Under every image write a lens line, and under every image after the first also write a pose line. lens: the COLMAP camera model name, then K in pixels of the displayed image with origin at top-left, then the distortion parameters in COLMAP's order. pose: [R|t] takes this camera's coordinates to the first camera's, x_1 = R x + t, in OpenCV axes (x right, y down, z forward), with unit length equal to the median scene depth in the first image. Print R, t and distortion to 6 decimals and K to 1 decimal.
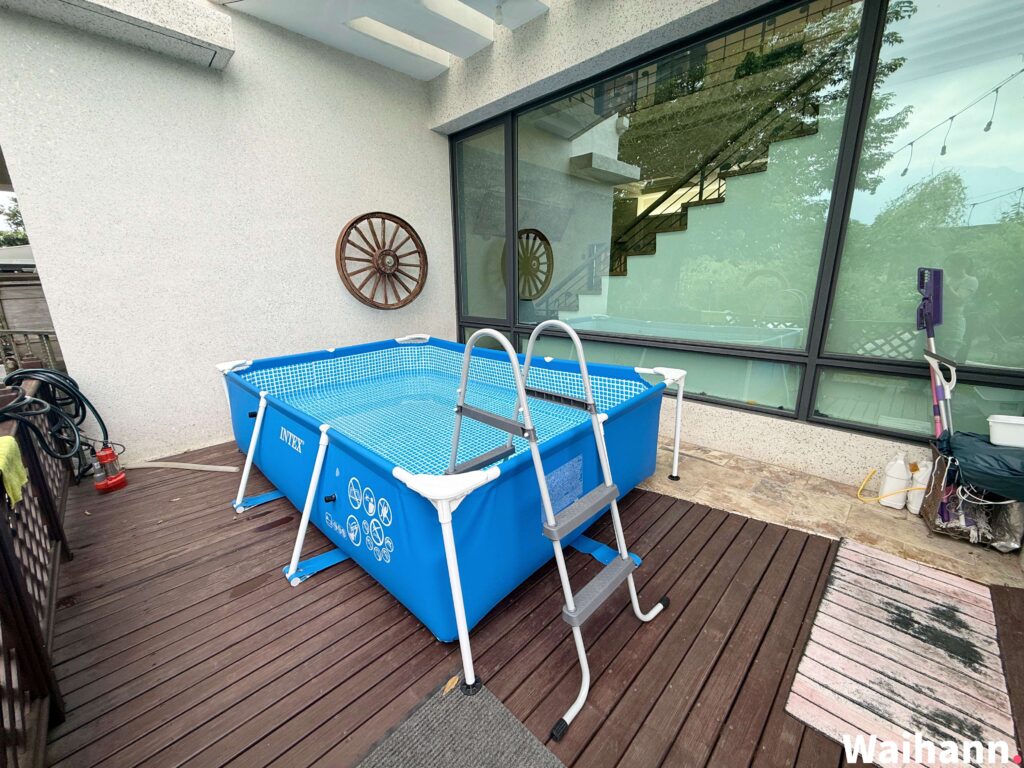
lens RADIAL K [[406.8, 0, 510.8], [0, 406.8, 384.1], [0, 0, 1]] dist [-0.000314, 0.000170]
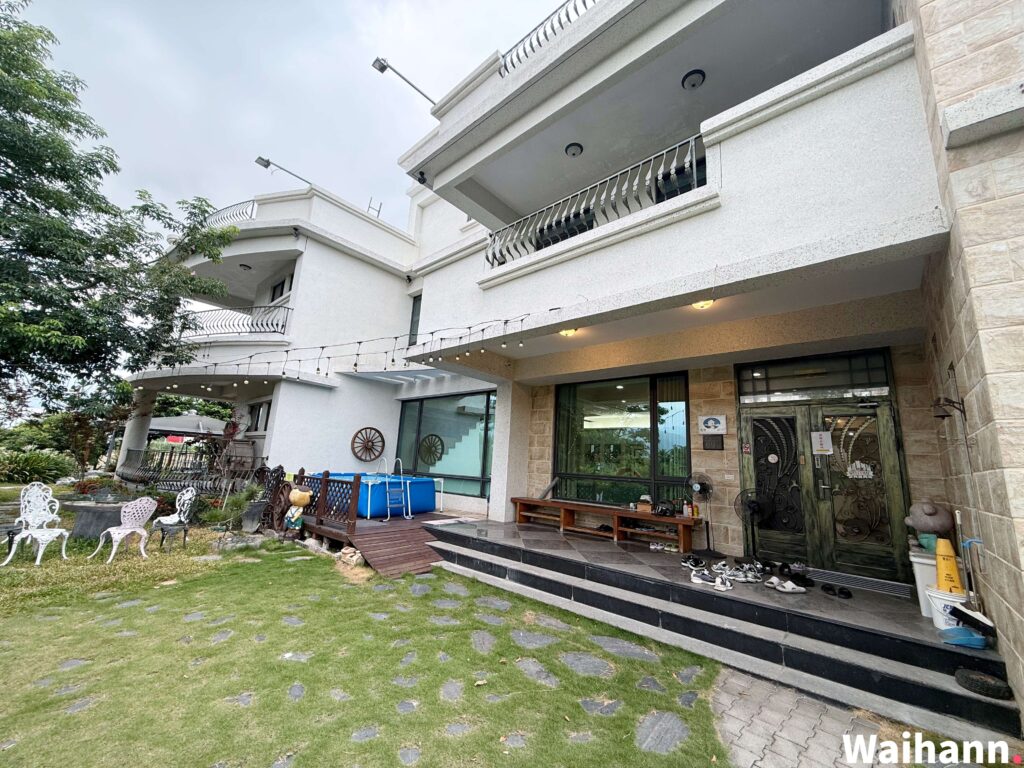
lens RADIAL K [[406.8, 0, 512.9], [0, 406.8, 382.7], [0, 0, 1]] dist [-0.000314, 0.000170]
pose [[0.996475, 0.077162, 0.032915, 0.537140], [-0.055126, 0.898058, -0.436410, 0.468862], [-0.063234, 0.433057, 0.899146, -1.701257]]
